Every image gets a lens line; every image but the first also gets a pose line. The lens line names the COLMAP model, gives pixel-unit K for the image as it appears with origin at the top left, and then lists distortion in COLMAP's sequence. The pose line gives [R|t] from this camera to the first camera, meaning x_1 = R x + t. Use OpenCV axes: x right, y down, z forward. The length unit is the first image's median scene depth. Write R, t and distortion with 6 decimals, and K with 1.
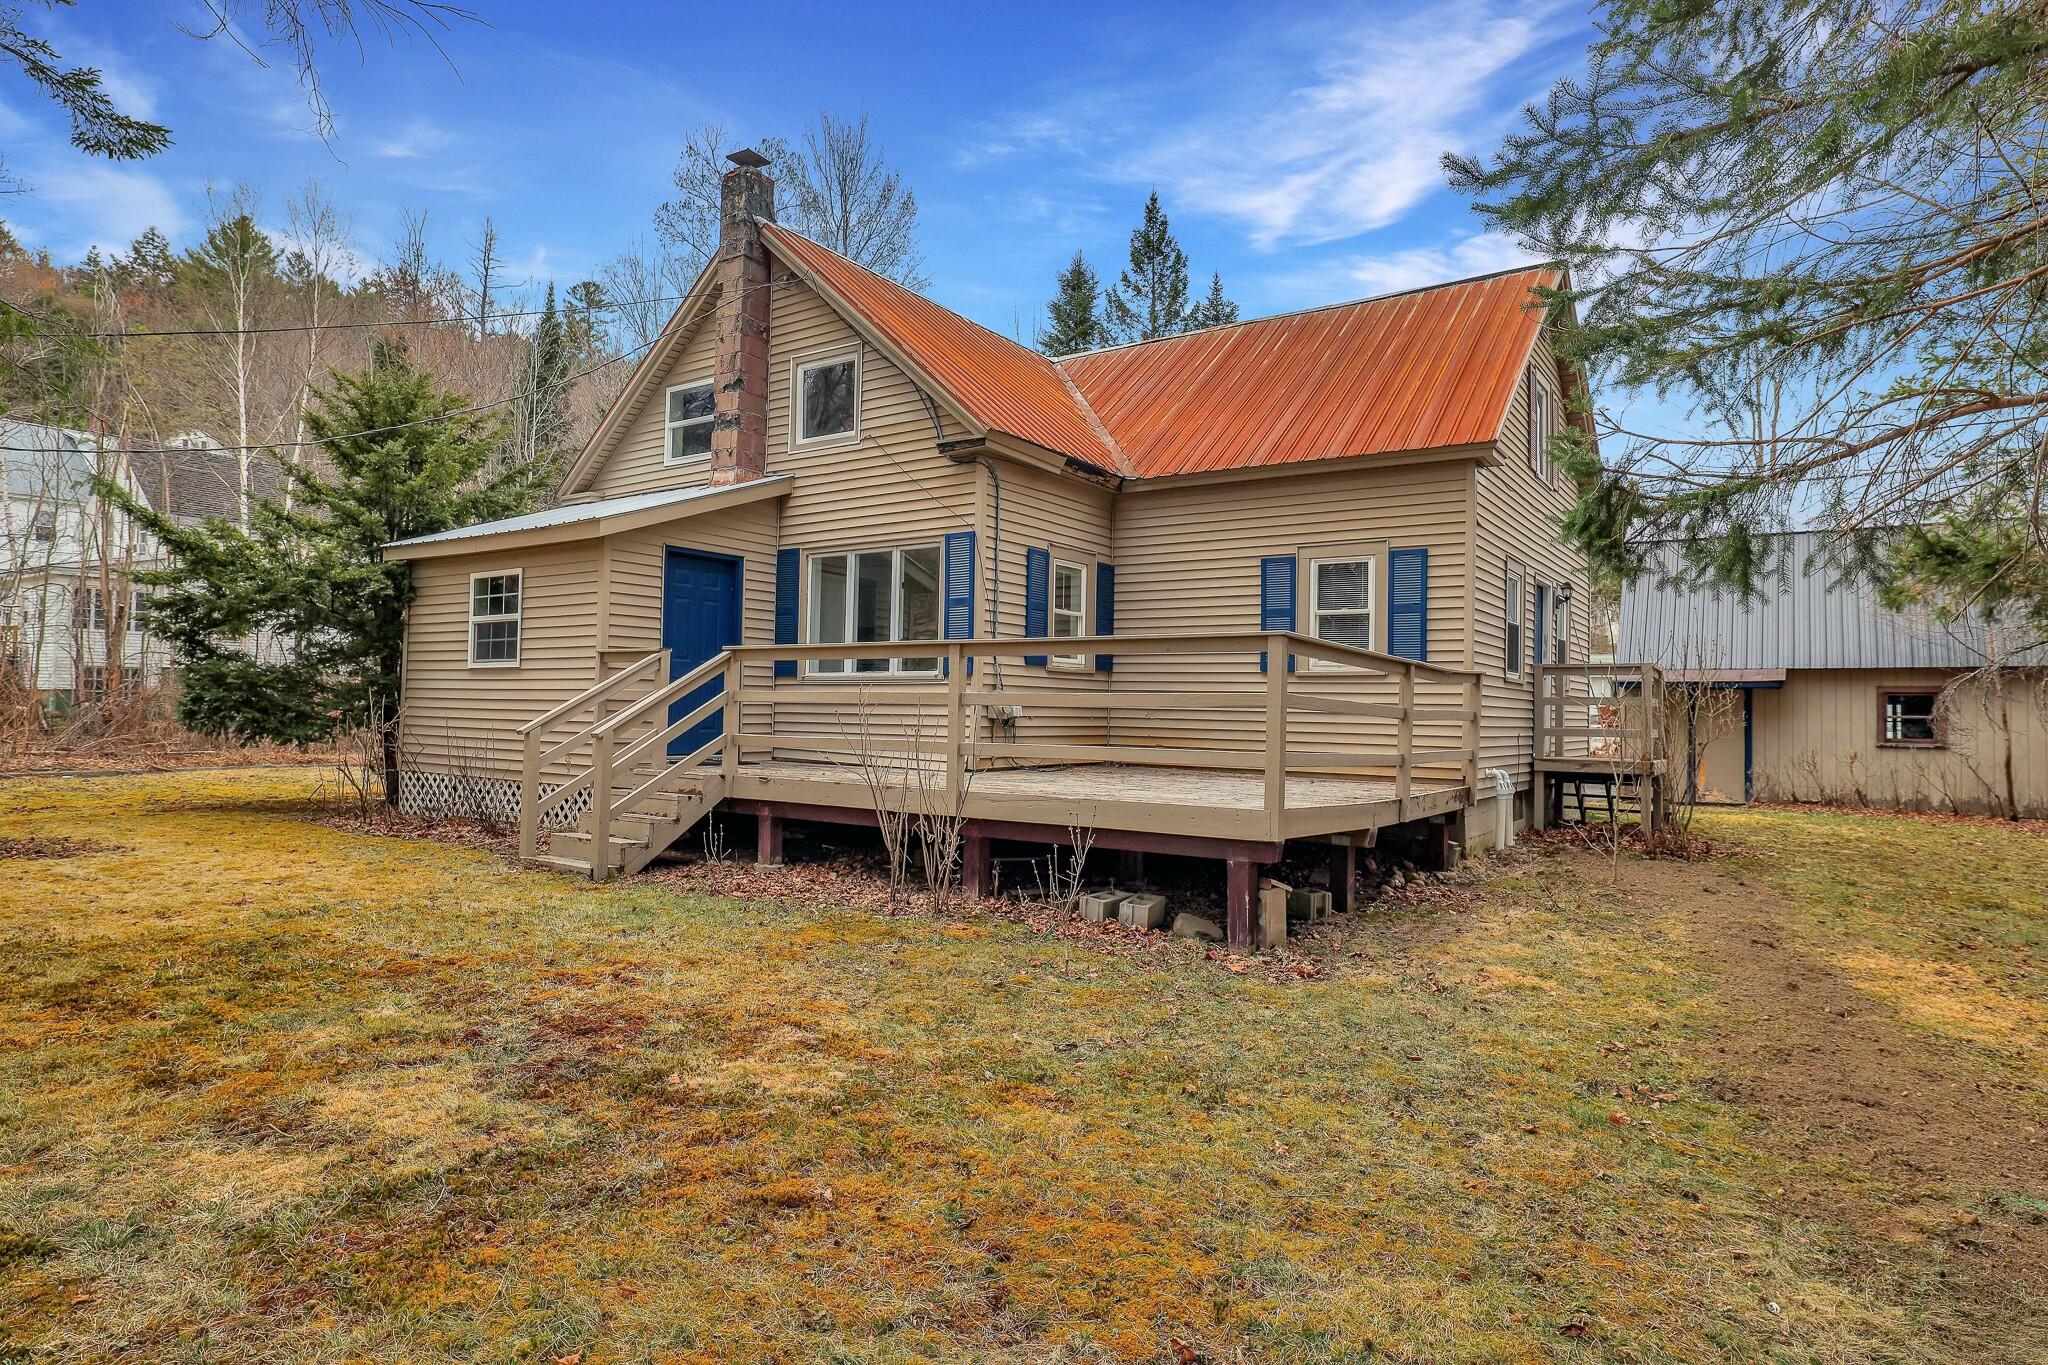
lens RADIAL K [[1169.8, 0, 1019.9], [0, 1169.8, 691.8], [0, 0, 1]] dist [-0.023624, 0.030680]
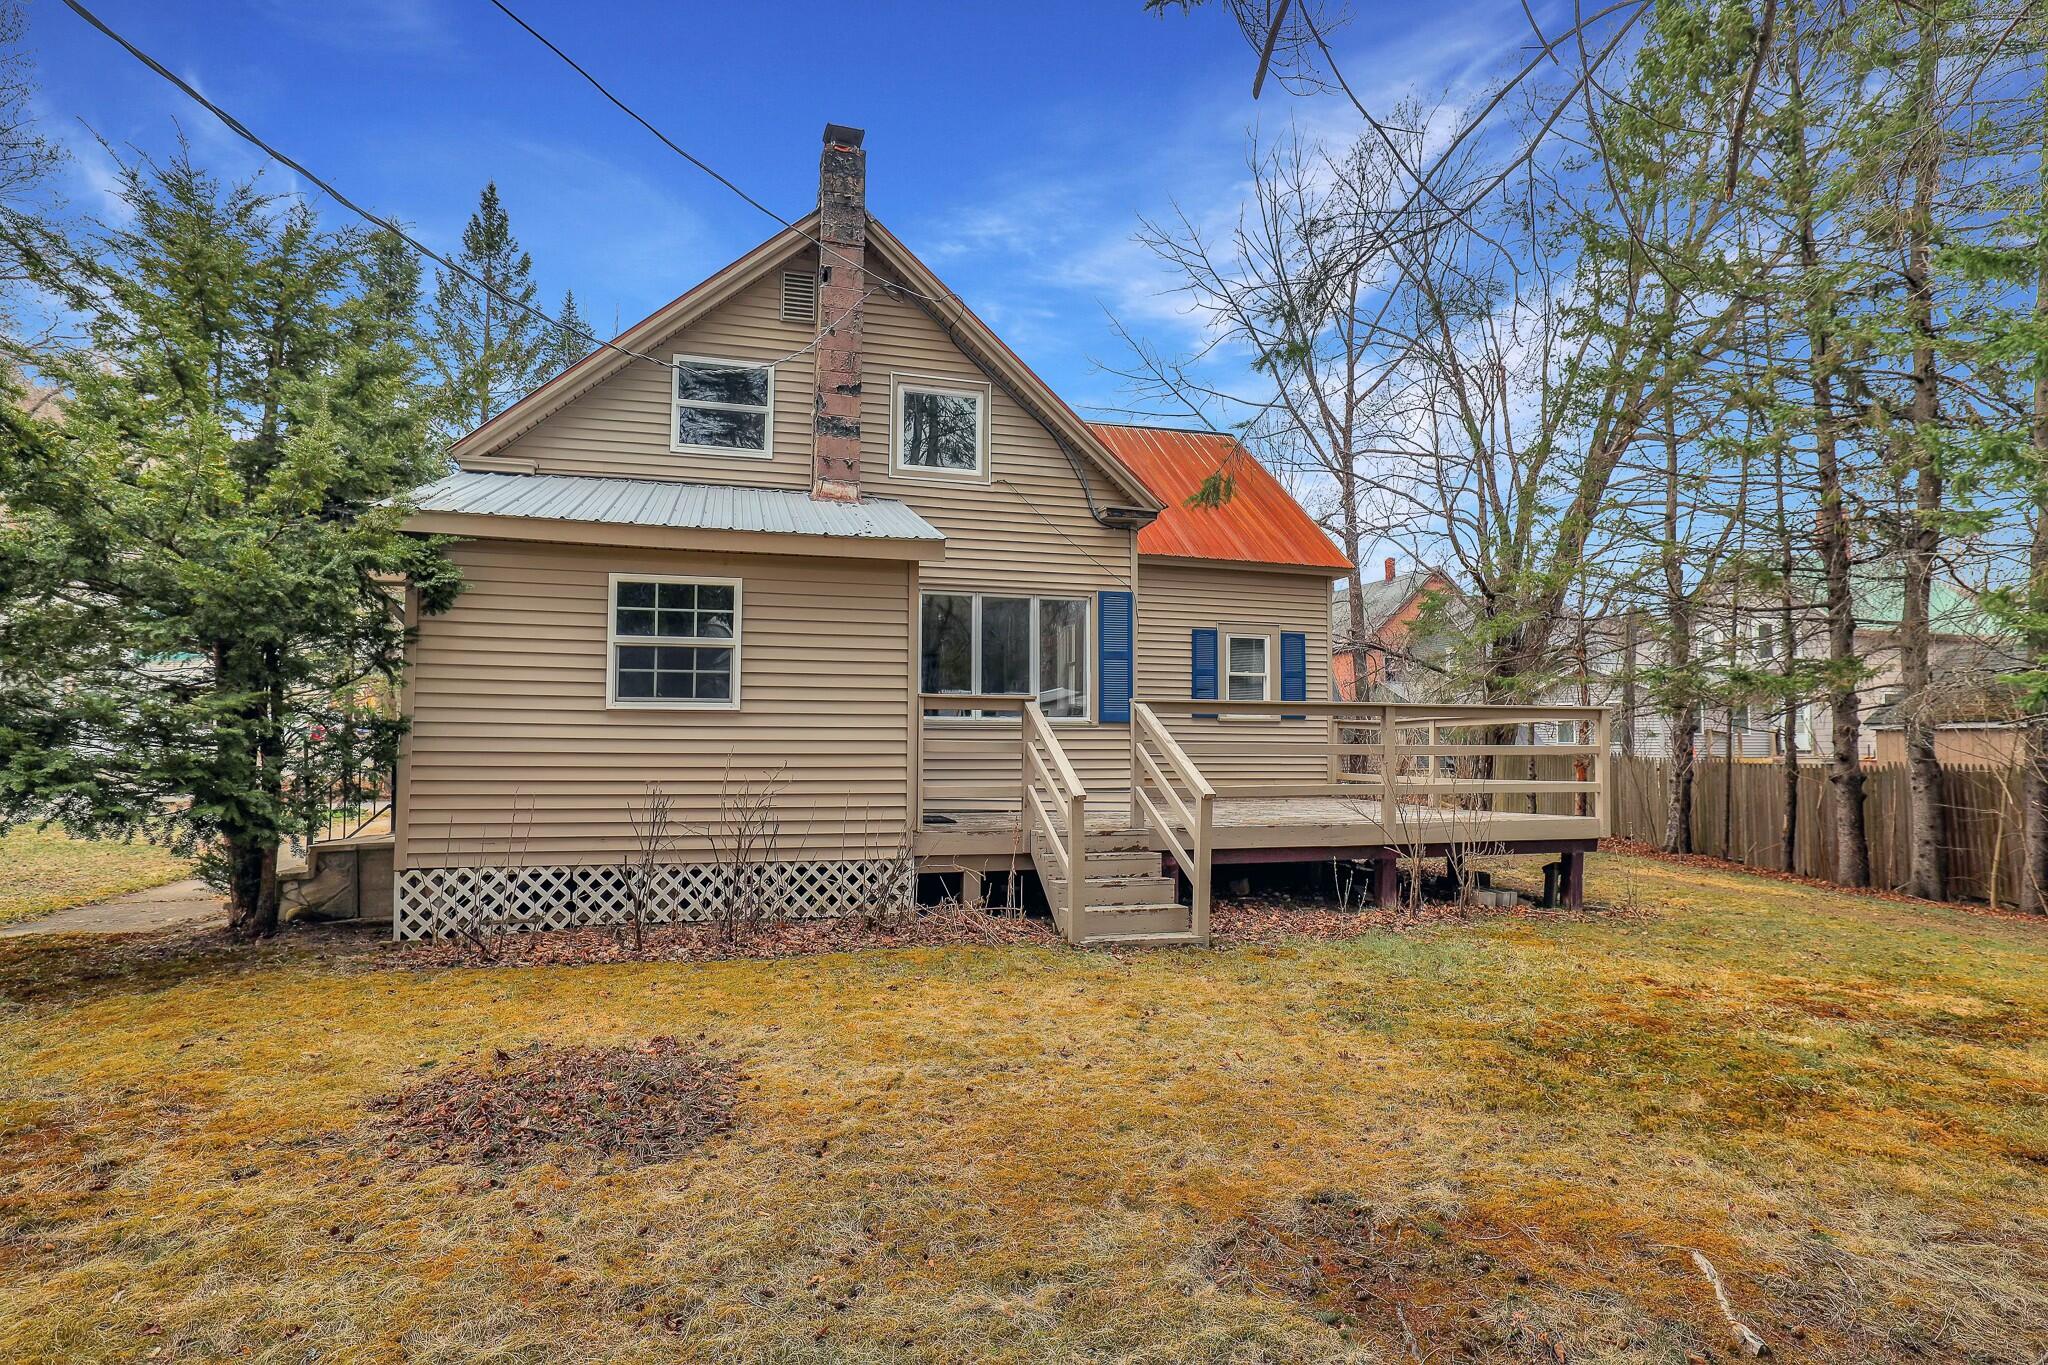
lens RADIAL K [[1084.0, 0, 1022.0], [0, 1084.0, 693.3], [0, 0, 1]] dist [-0.026875, -0.000072]
pose [[0.611168, 0.019587, 0.791258, -0.853140], [-0.007332, 0.999791, -0.019085, -0.019917], [-0.791467, 0.005862, 0.611184, 0.424873]]
